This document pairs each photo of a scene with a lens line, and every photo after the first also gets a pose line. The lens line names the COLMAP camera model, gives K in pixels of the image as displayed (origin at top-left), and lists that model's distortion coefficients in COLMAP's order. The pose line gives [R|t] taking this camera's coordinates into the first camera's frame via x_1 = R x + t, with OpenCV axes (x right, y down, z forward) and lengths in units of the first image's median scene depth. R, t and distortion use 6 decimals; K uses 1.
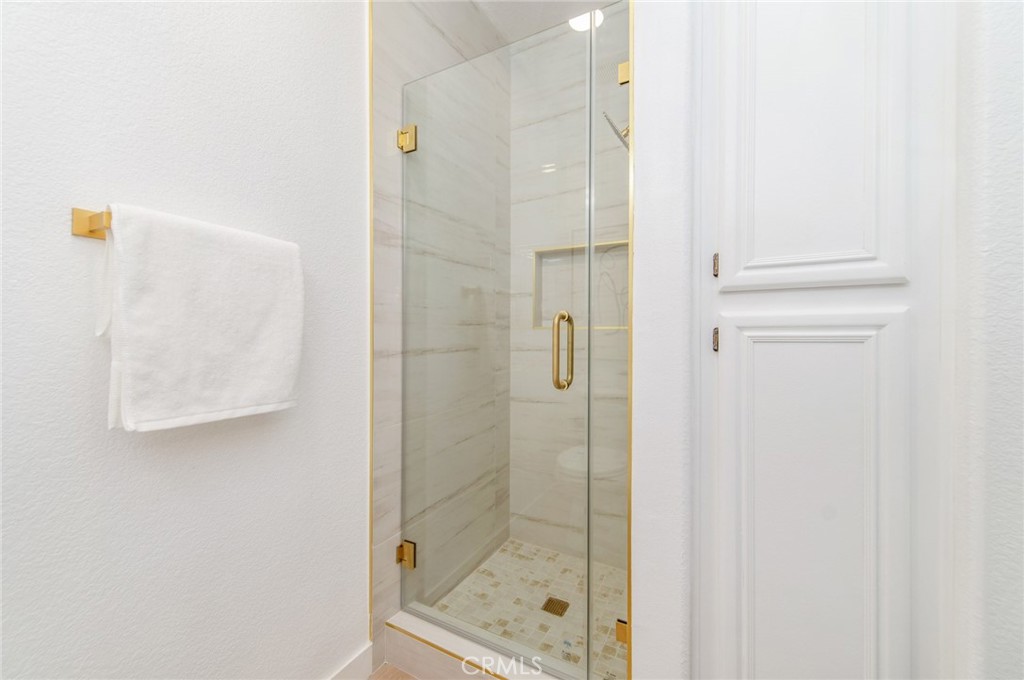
lens RADIAL K [[400.3, 0, 510.8], [0, 400.3, 337.3], [0, 0, 1]] dist [0.016820, -0.006477]
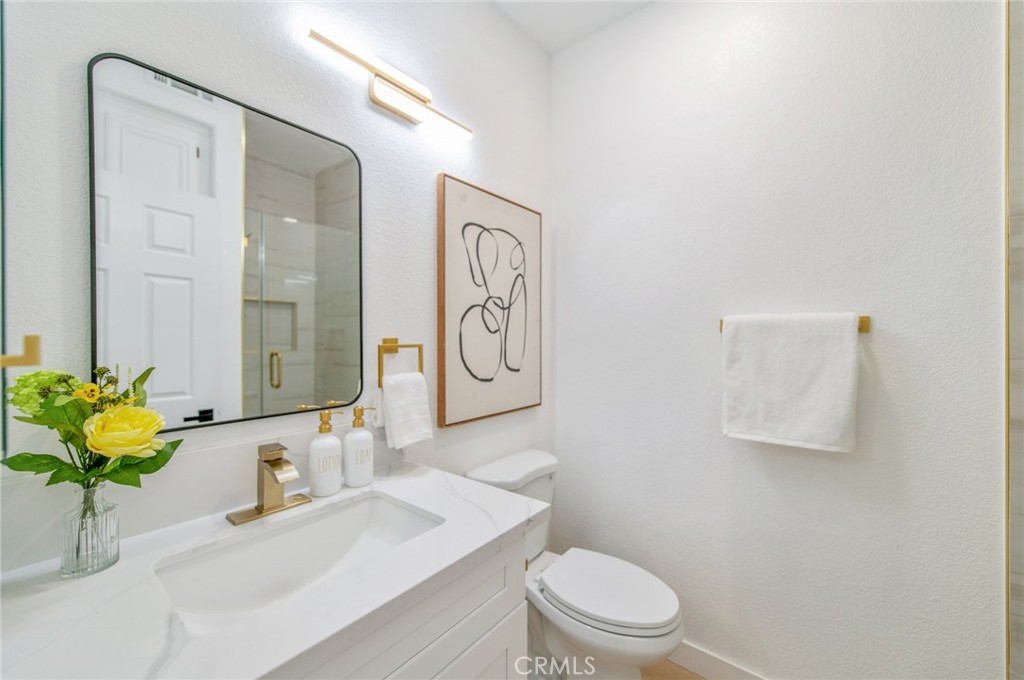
lens RADIAL K [[400.3, 0, 510.8], [0, 400.3, 337.3], [0, 0, 1]] dist [0.016820, -0.006477]
pose [[-0.177172, -0.002737, -0.984176, 0.986859], [0.003428, 0.999988, -0.003398, -0.202226], [0.984174, -0.003975, -0.177160, 0.287371]]
